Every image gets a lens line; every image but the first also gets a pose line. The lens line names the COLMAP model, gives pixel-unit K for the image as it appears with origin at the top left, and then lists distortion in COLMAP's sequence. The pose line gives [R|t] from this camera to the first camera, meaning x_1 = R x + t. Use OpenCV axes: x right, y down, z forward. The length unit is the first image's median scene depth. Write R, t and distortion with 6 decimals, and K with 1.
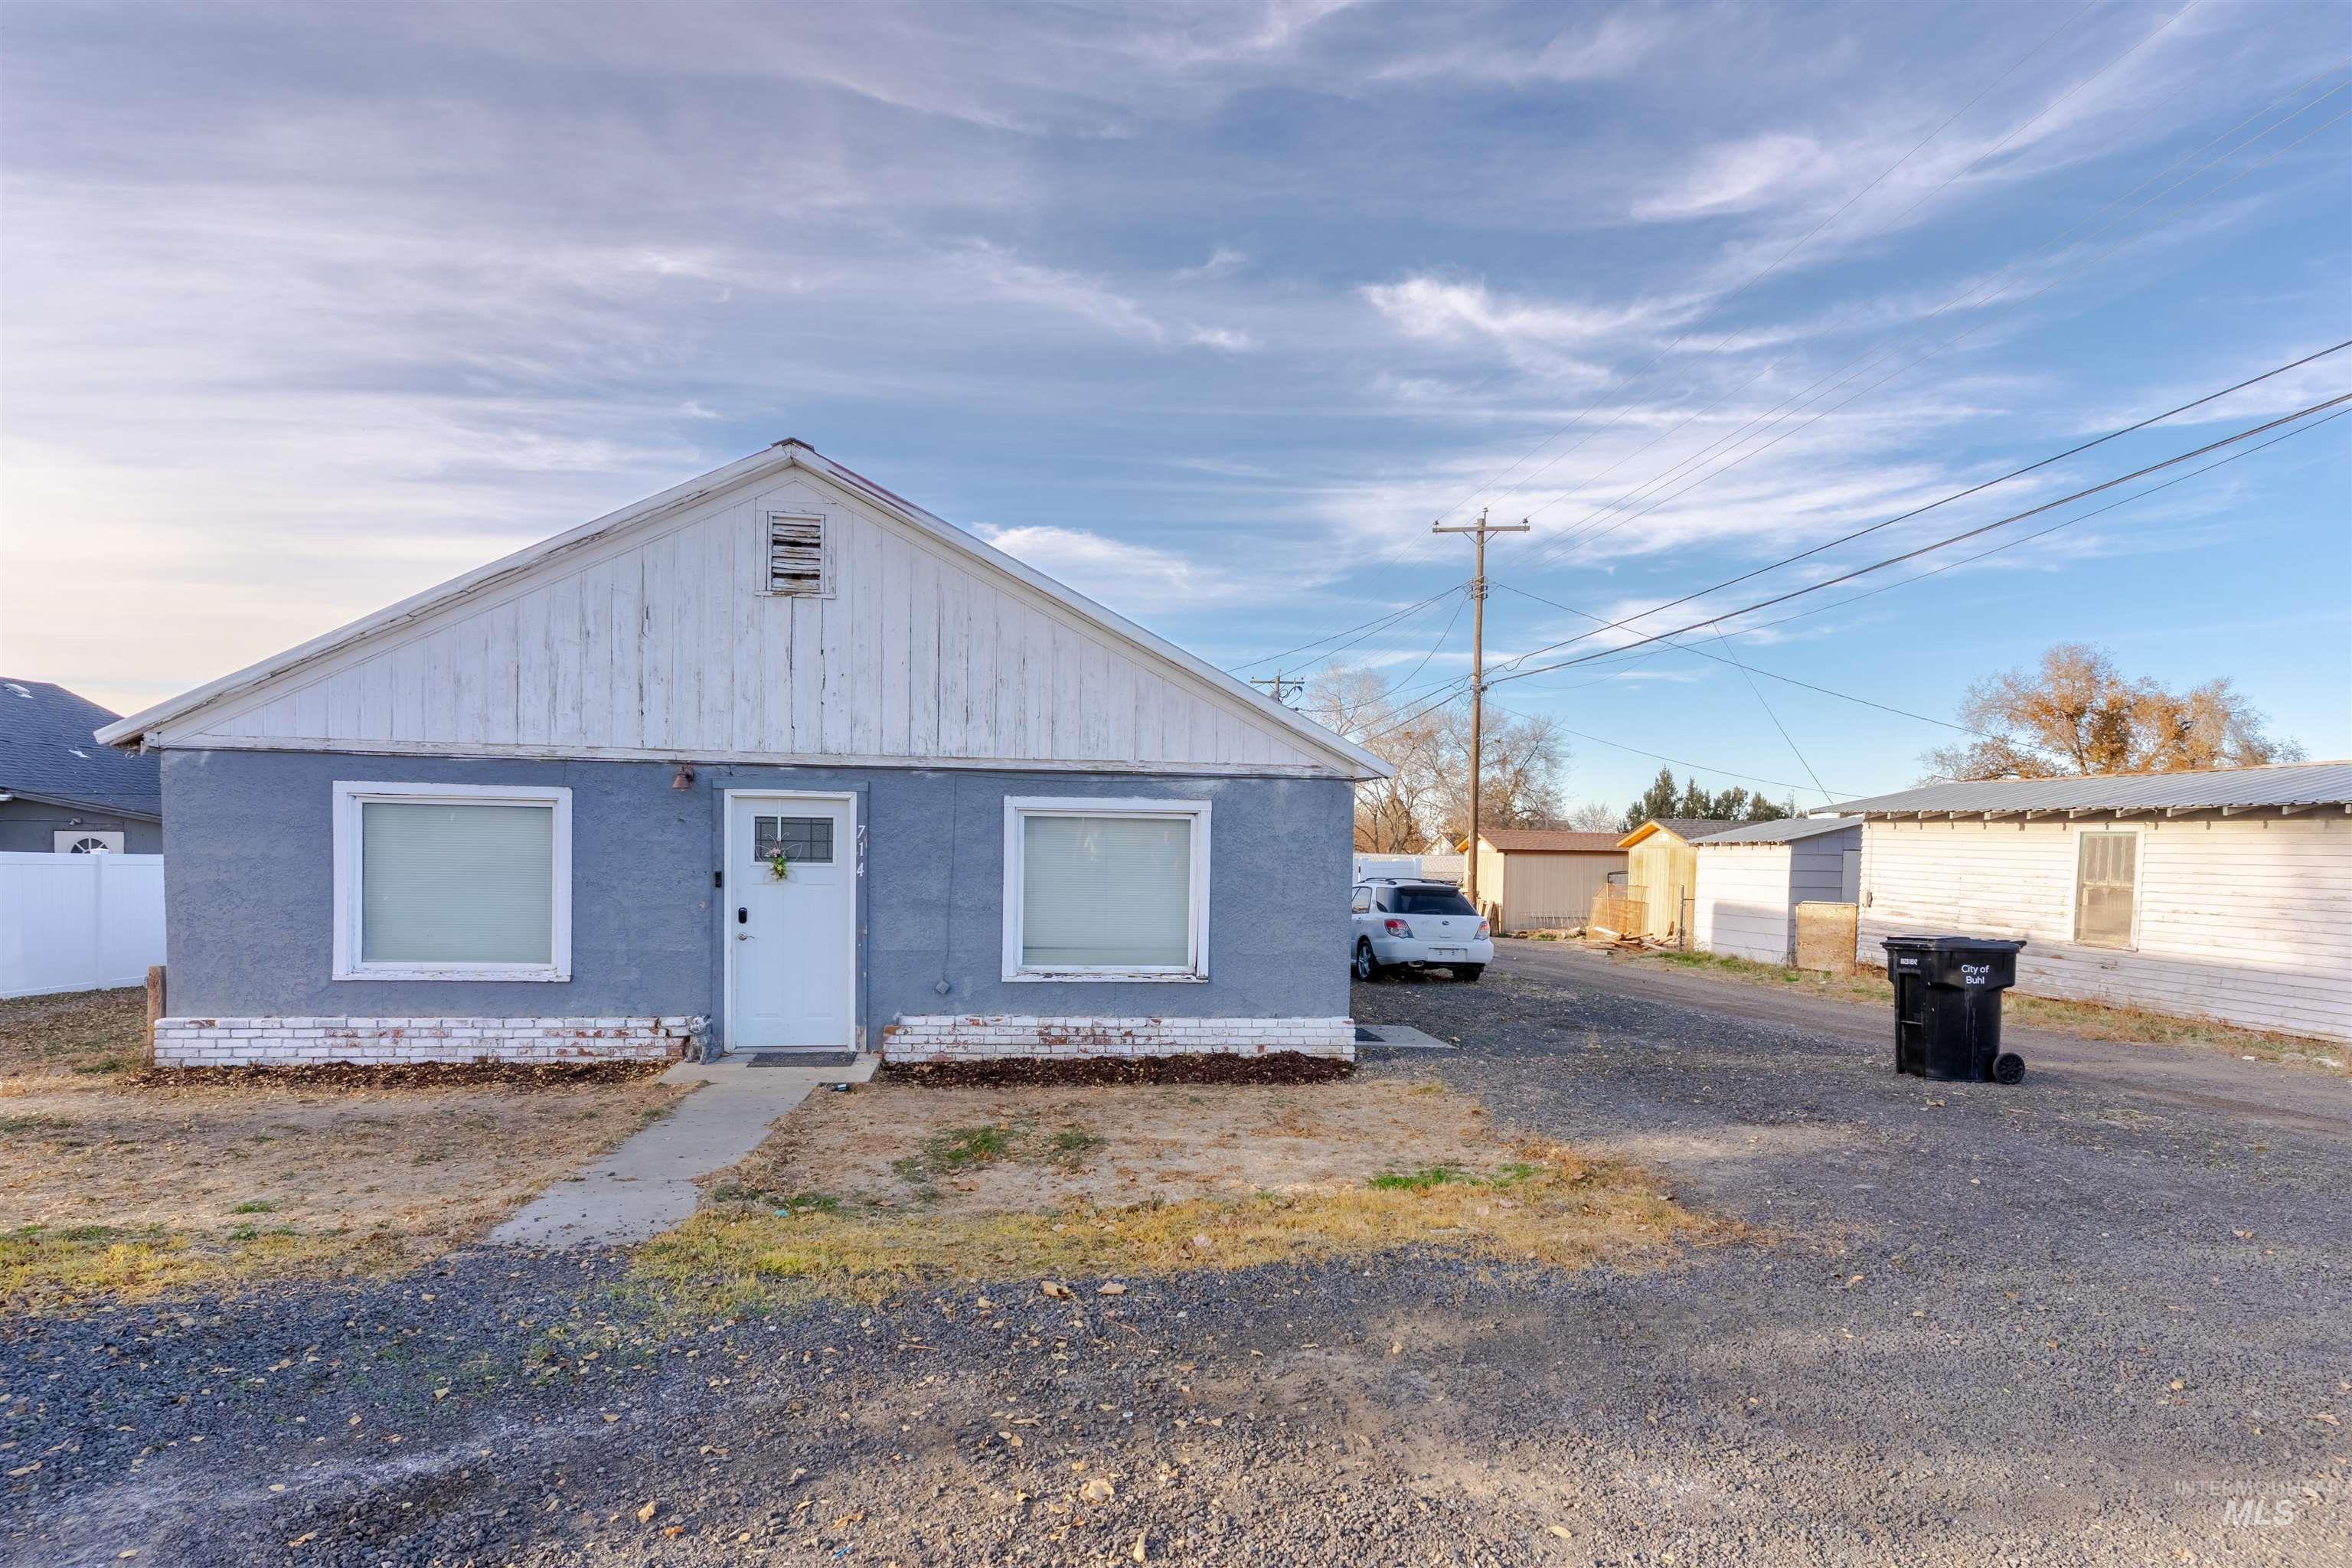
lens RADIAL K [[1186.8, 0, 1133.6], [0, 1186.8, 806.0], [0, 0, 1]] dist [0.000196, 0.000679]
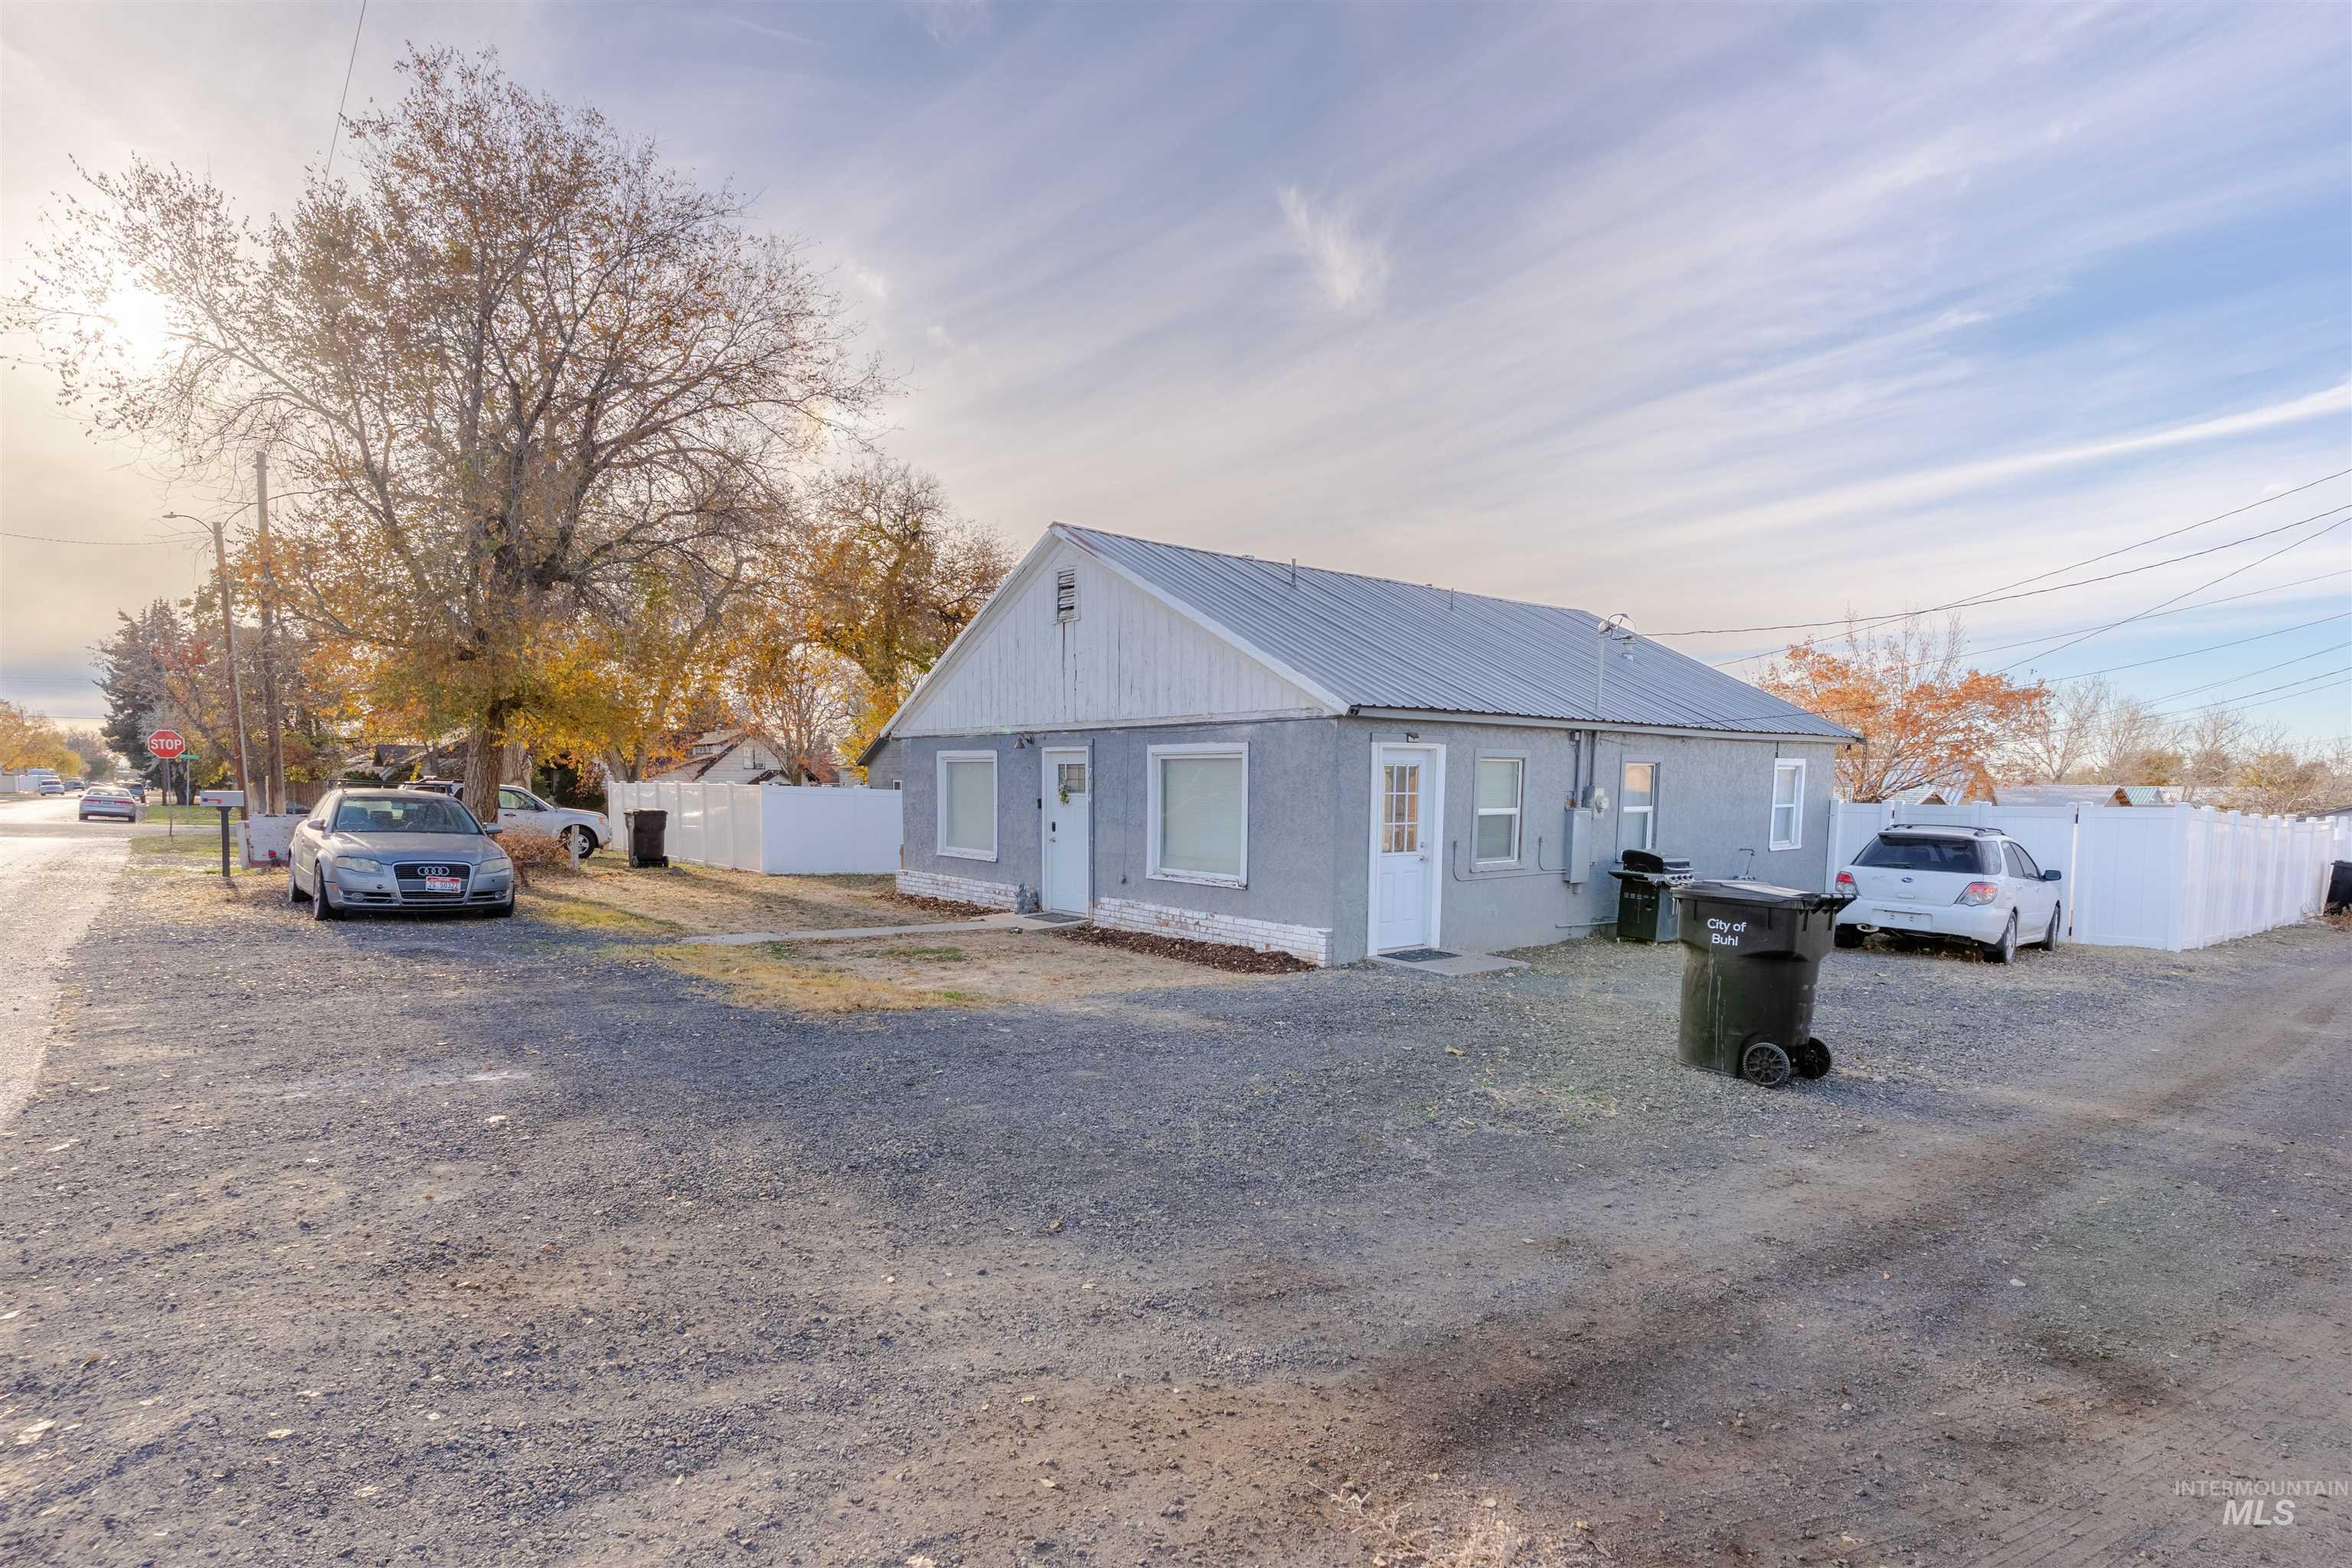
lens RADIAL K [[1210.3, 0, 1176.0], [0, 1210.3, 784.0], [0, 0, 1]] dist [-0.001604, 0.000157]
pose [[0.520386, -0.011487, -0.853854, 1.130936], [0.020001, 0.999799, -0.001260, 0.040092], [0.853697, -0.016422, 0.520511, 0.291959]]
